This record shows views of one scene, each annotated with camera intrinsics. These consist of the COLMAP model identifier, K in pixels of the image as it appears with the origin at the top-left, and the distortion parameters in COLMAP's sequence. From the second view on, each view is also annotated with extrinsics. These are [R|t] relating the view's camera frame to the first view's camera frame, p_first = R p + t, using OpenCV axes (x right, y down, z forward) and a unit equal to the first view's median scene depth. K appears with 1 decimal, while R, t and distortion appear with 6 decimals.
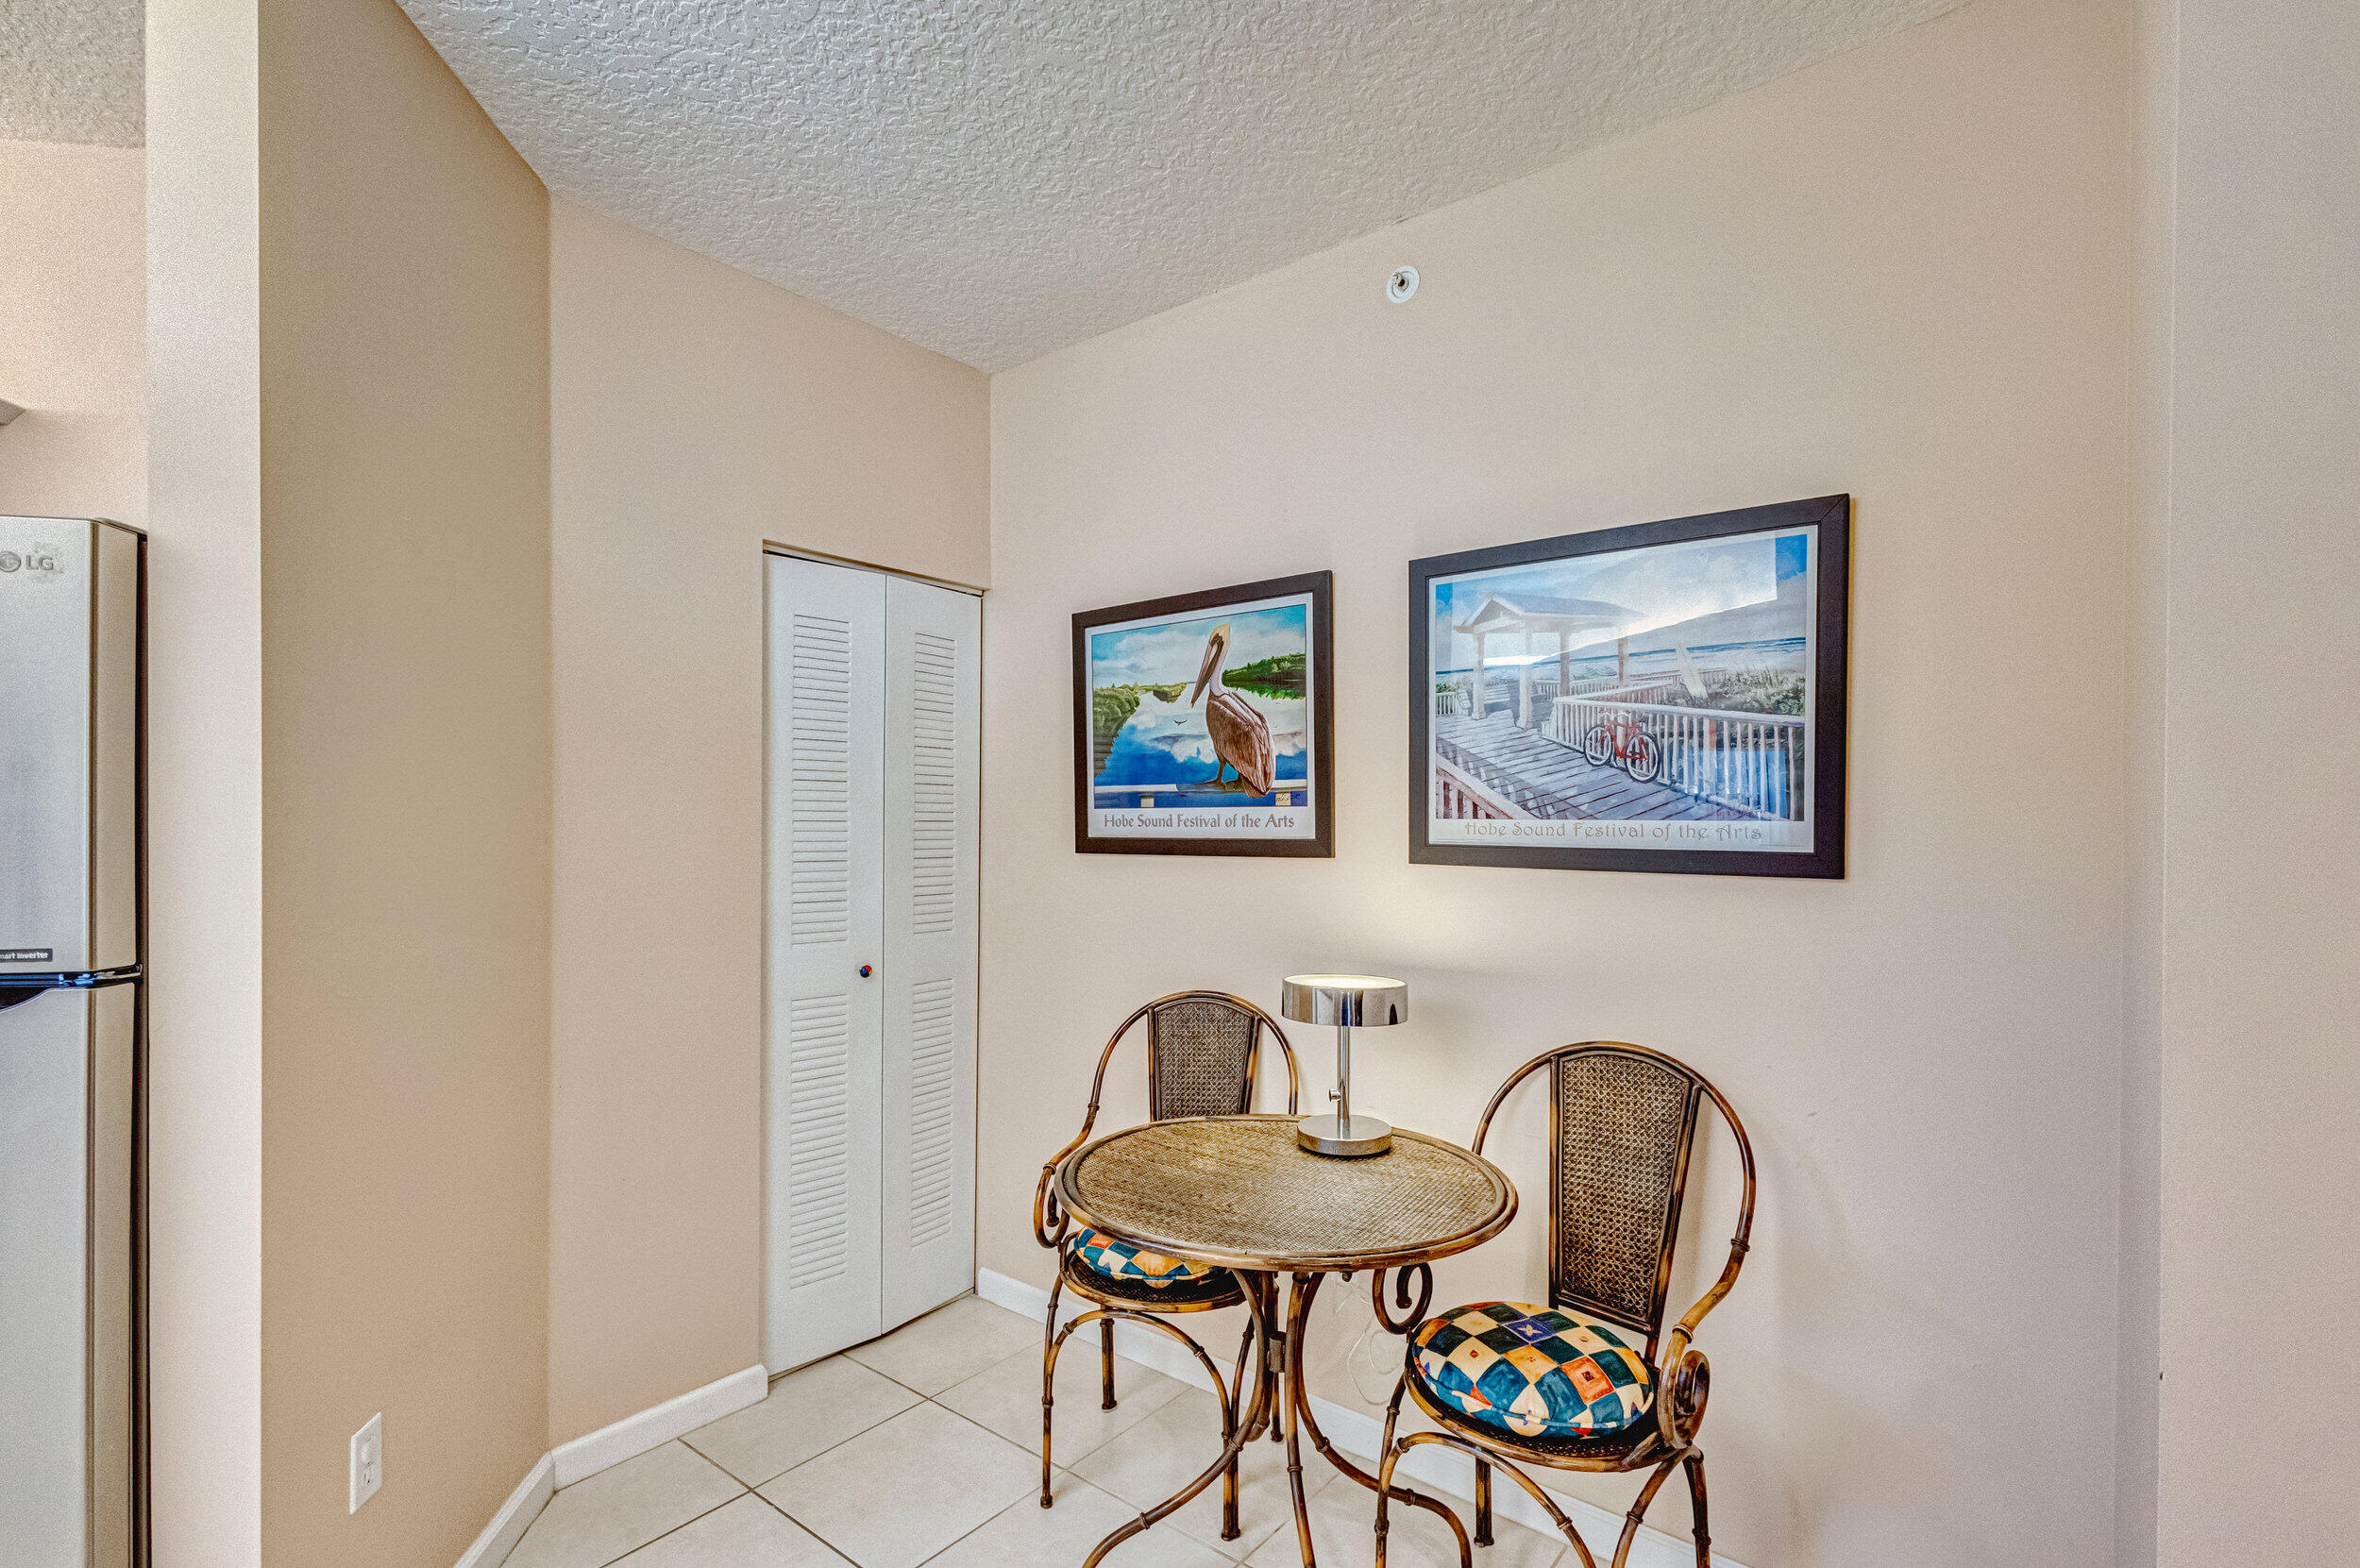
lens RADIAL K [[1101.7, 0, 1180.1], [0, 1101.7, 817.4], [0, 0, 1]] dist [0.012984, -0.000058]
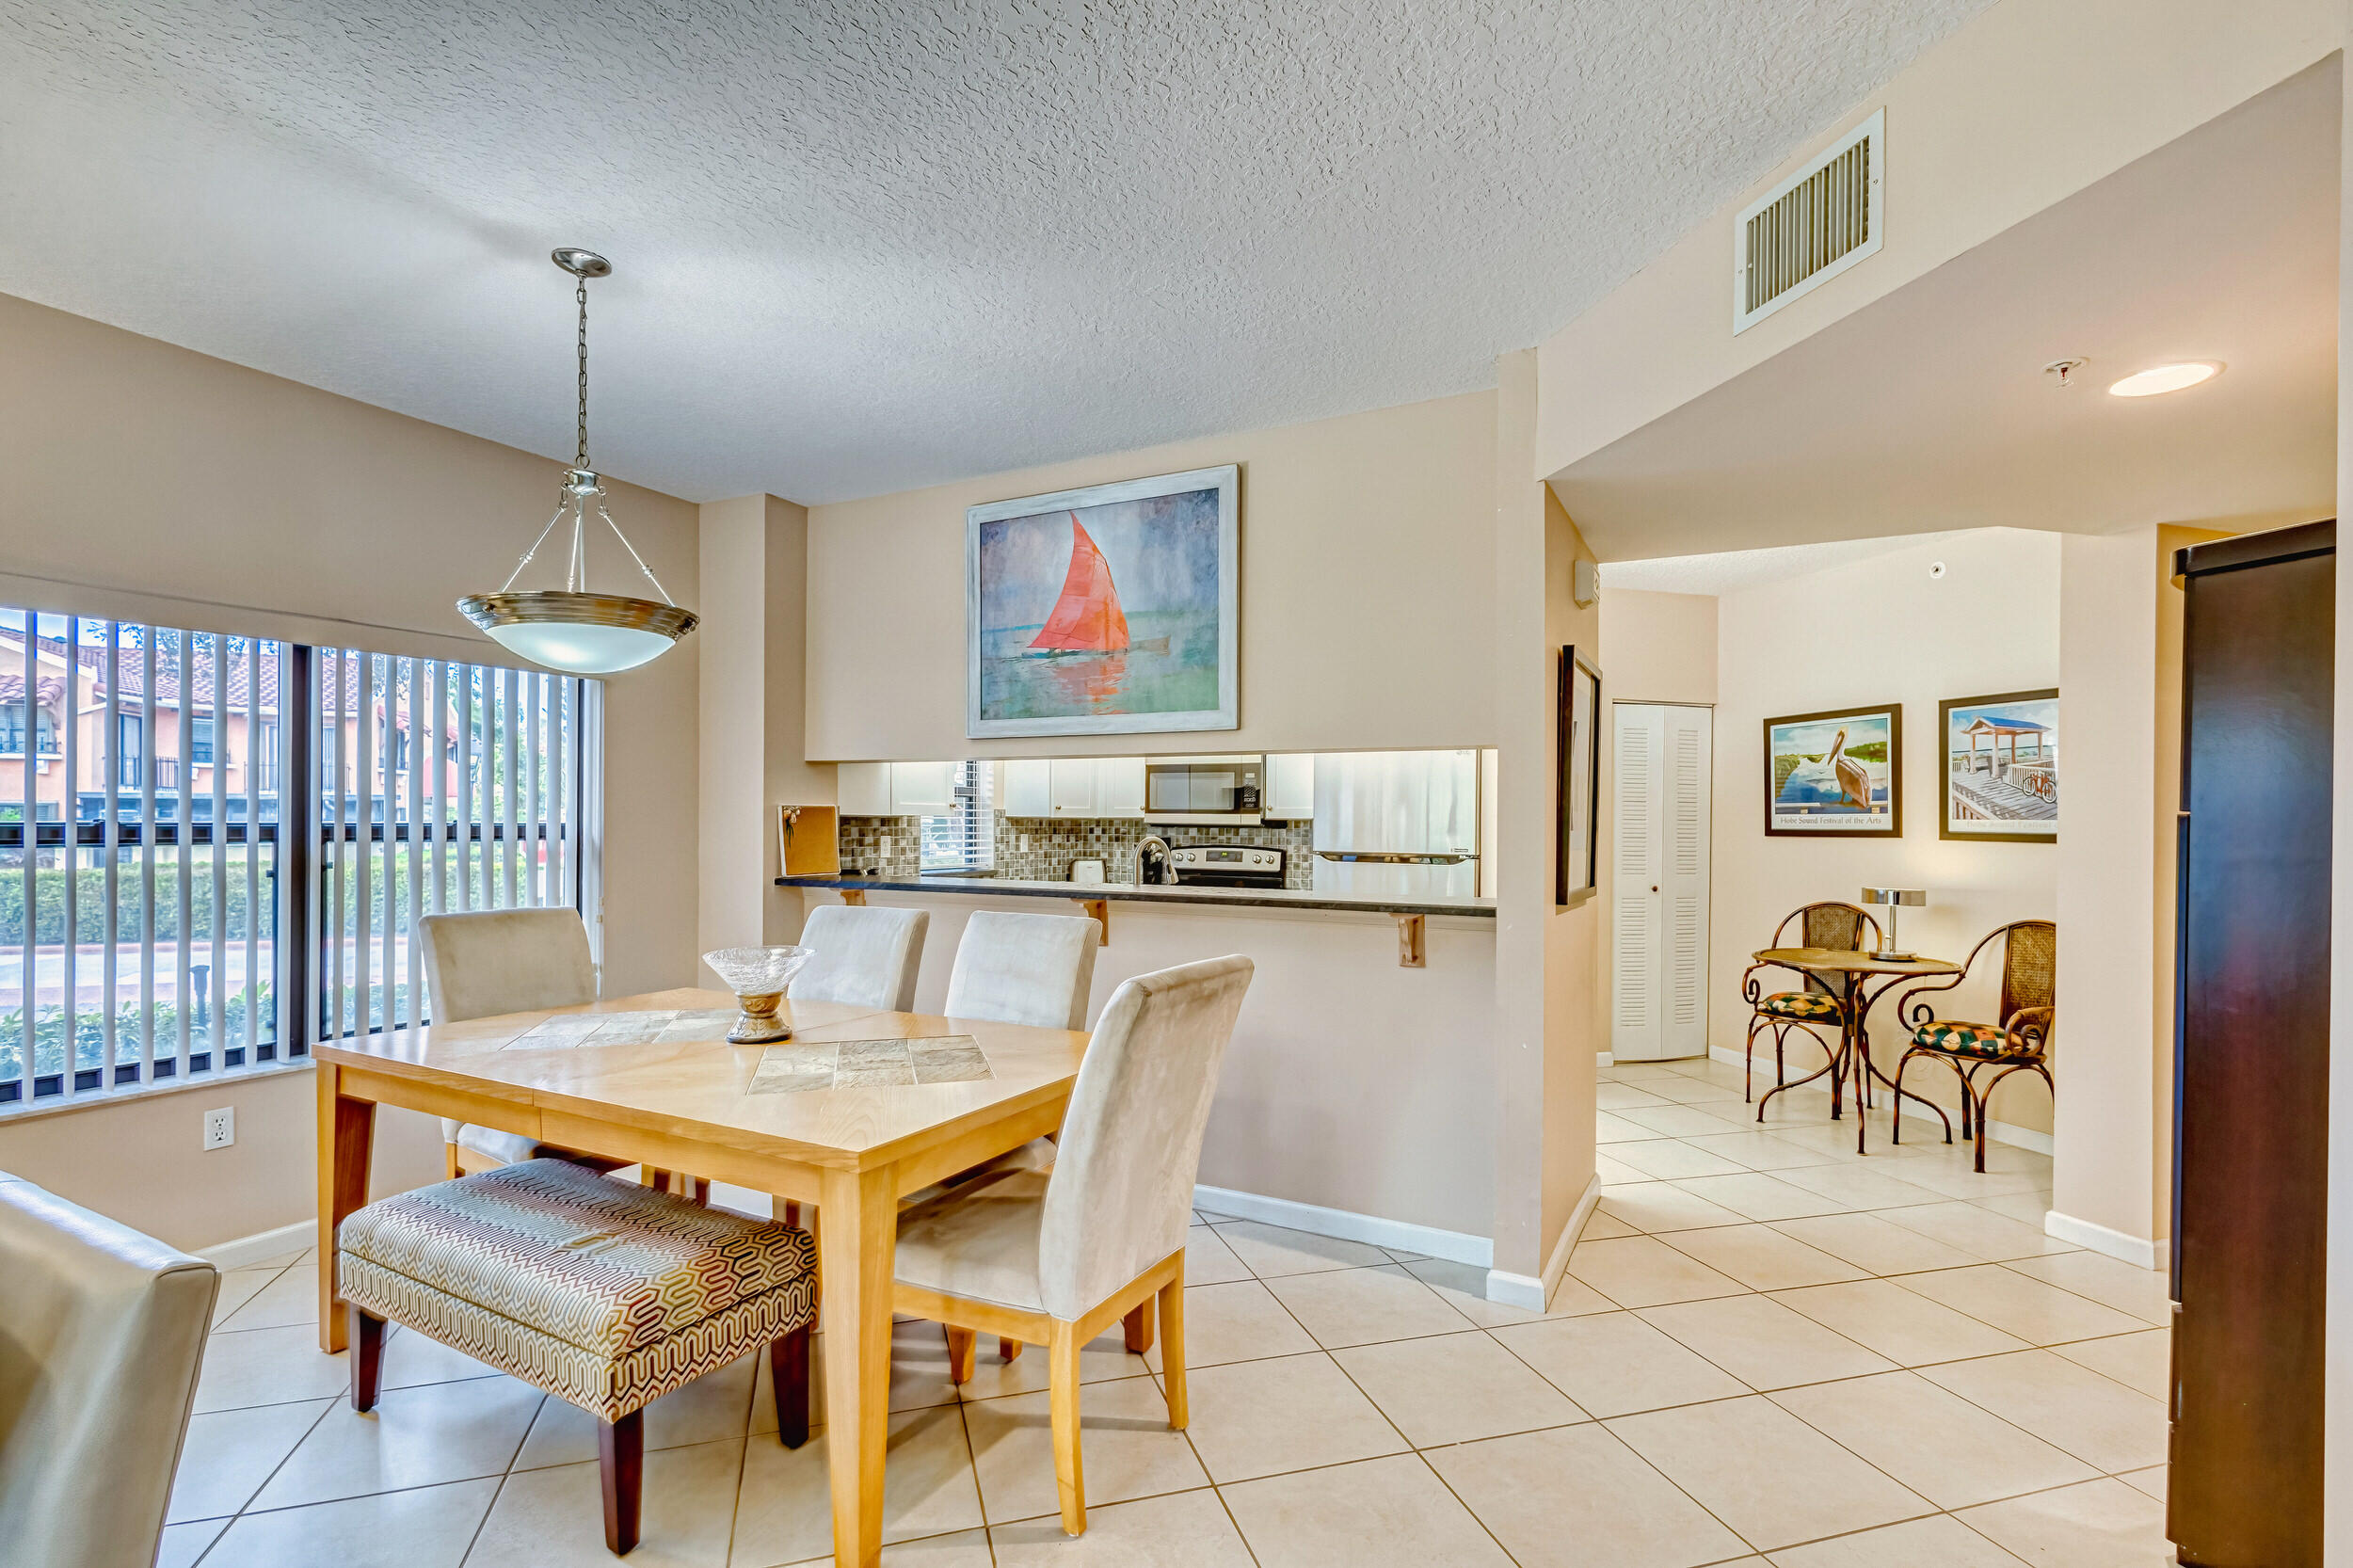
lens RADIAL K [[1098.4, 0, 1176.6], [0, 1098.4, 817.3], [0, 0, 1]] dist [0.012984, -0.000058]
pose [[0.827423, 0.003391, -0.561569, 0.175607], [-0.006727, 0.999970, -0.003873, 0.014420], [0.561539, 0.006982, 0.827421, -1.514422]]
